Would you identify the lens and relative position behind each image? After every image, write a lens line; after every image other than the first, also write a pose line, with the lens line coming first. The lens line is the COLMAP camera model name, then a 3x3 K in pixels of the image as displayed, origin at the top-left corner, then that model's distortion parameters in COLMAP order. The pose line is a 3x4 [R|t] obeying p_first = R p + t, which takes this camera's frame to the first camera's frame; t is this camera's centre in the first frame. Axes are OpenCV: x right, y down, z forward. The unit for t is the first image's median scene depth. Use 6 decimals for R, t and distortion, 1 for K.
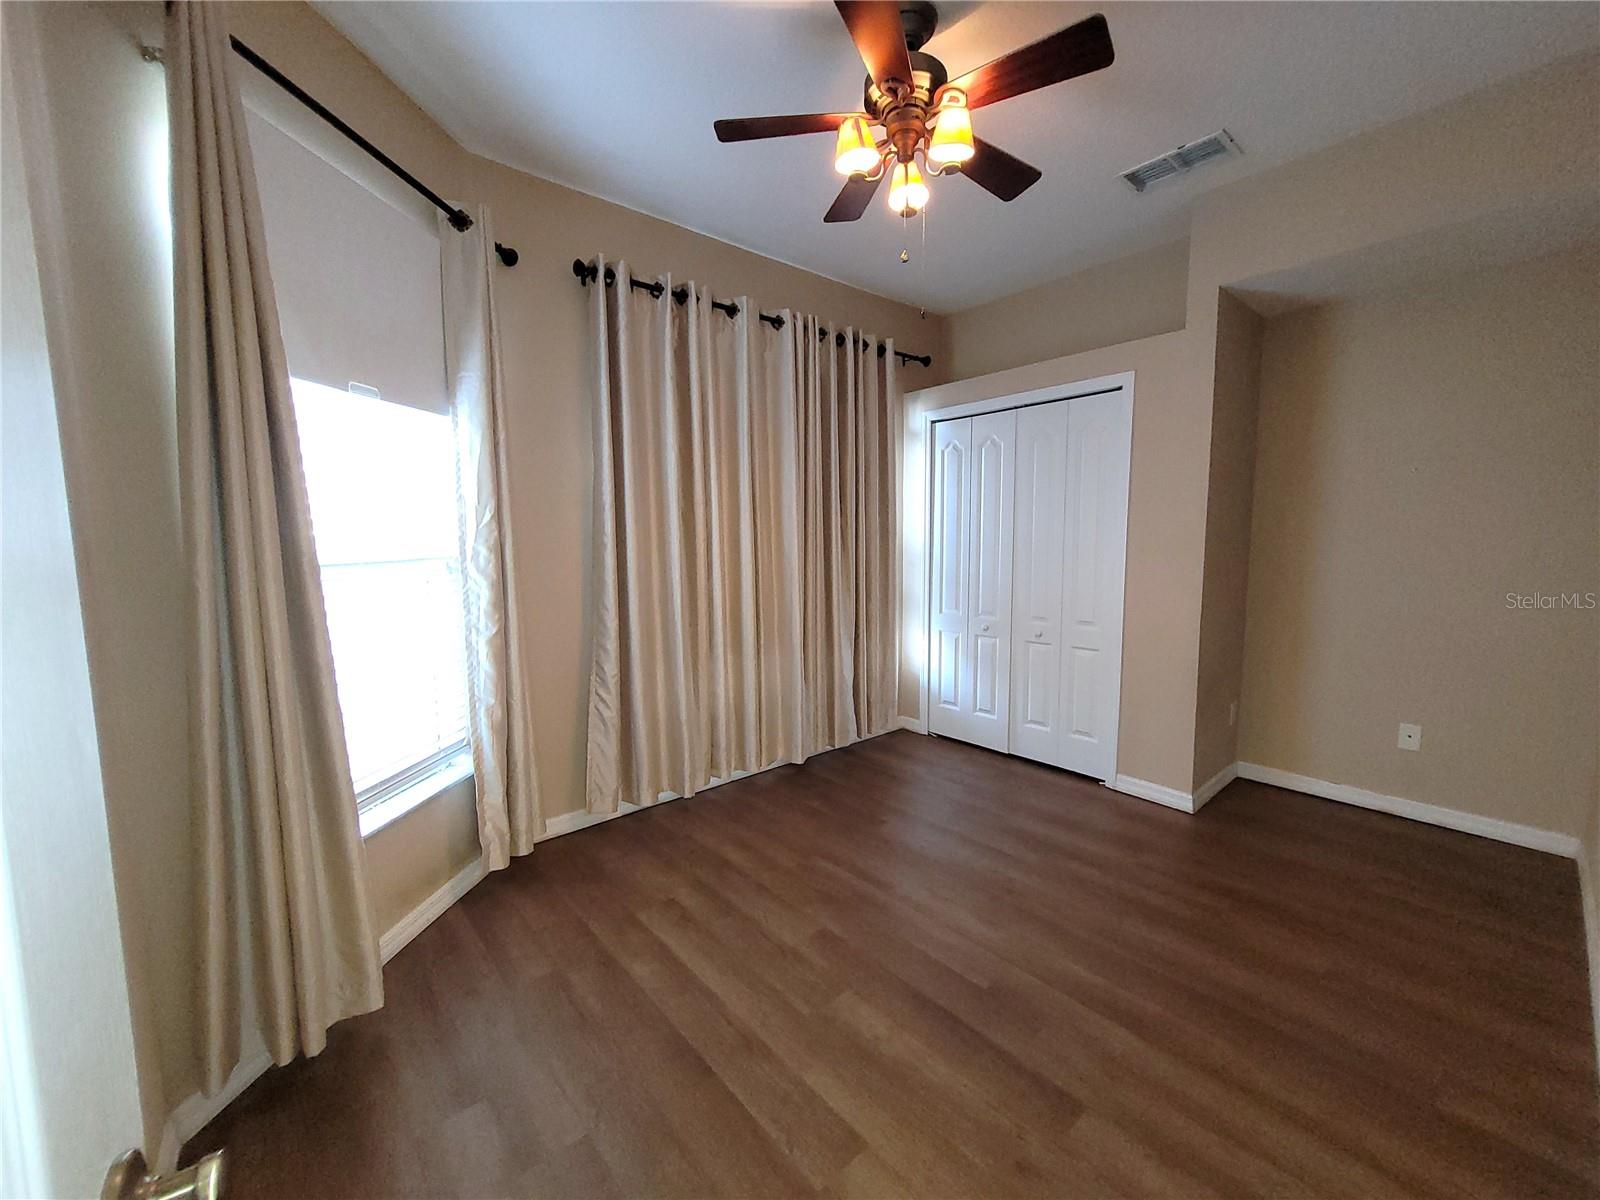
lens RADIAL K [[631.8, 0, 811.3], [0, 631.8, 604.7], [0, 0, 1]] dist [-0.000615, -0.000281]
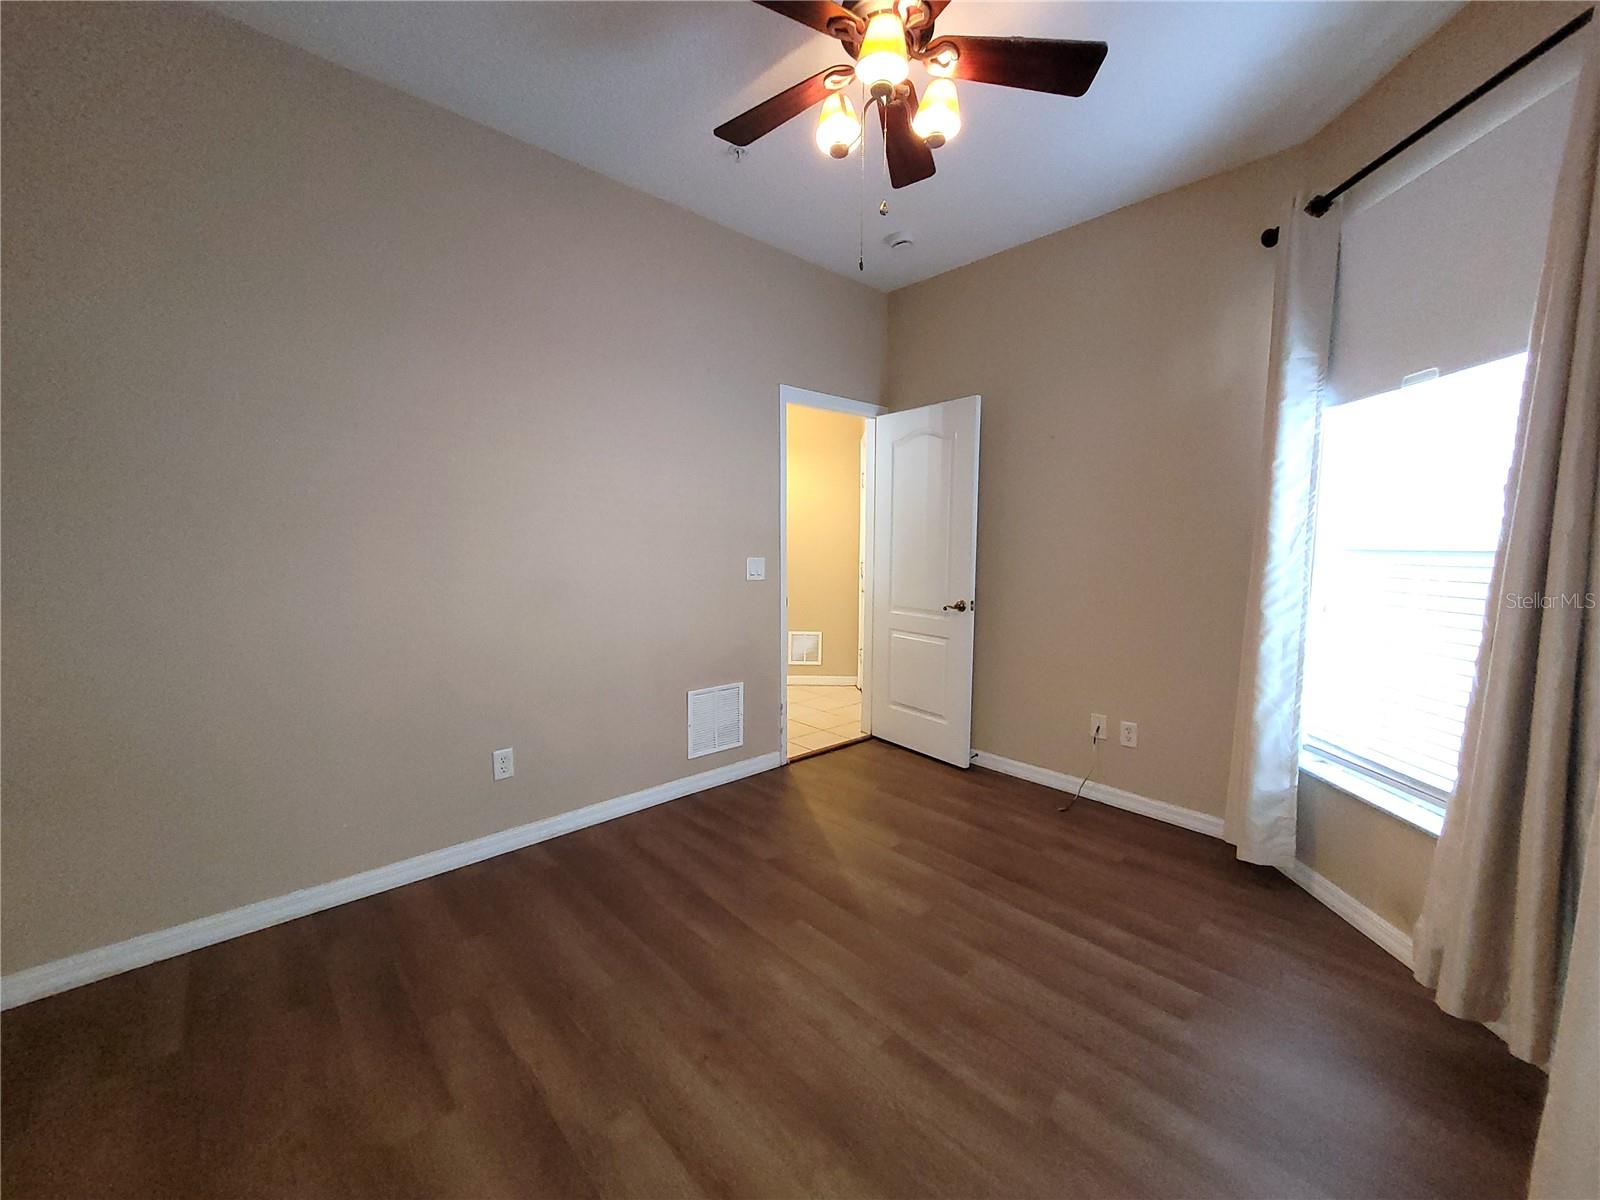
lens RADIAL K [[631.8, 0, 811.3], [0, 631.8, 604.7], [0, 0, 1]] dist [-0.000615, -0.000281]
pose [[-0.999496, 0.011689, -0.029531, 0.279550], [0.005129, 0.977011, 0.213129, -0.201152], [0.031344, 0.212870, -0.976578, 1.969946]]
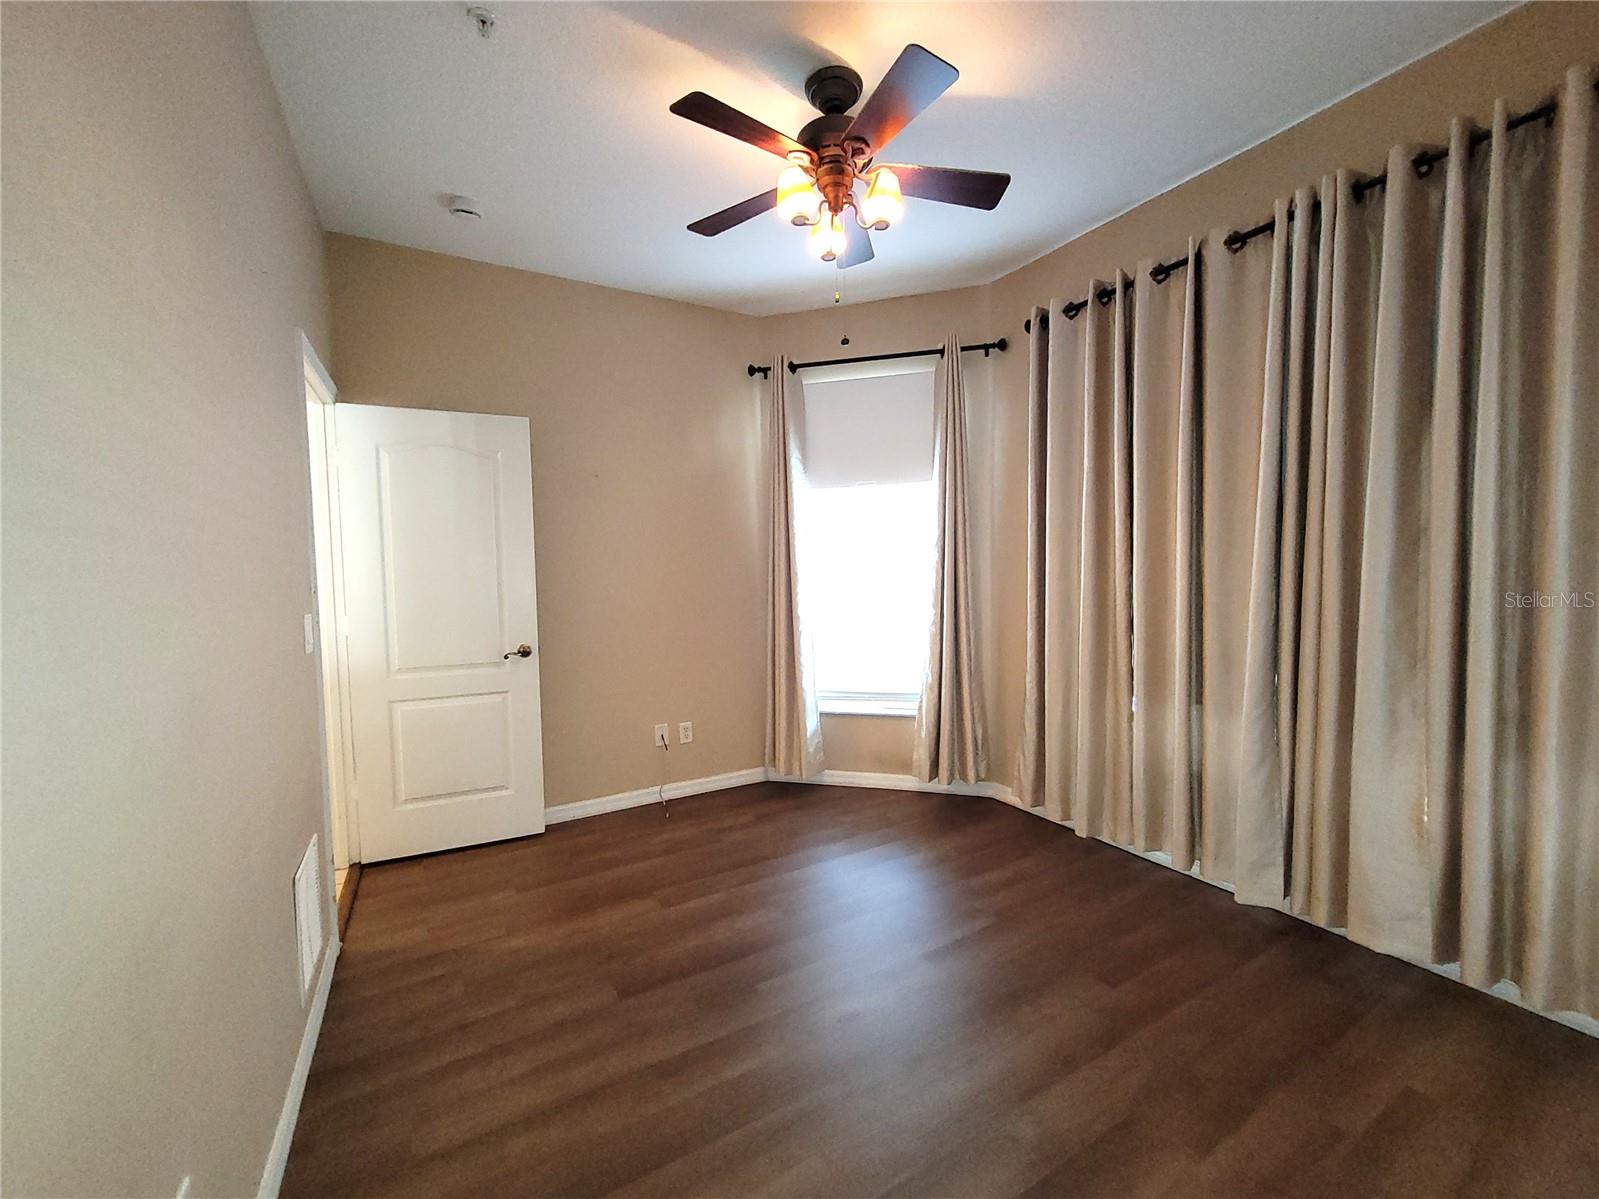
lens RADIAL K [[650.2, 0, 807.1], [0, 650.2, 601.5], [0, 0, 1]] dist [-0.001207, -0.000260]
pose [[-0.191211, 0.067441, -0.979229, 1.264096], [-0.085719, 0.992678, 0.085105, -0.133730], [0.977799, 0.100212, -0.184030, 1.197856]]
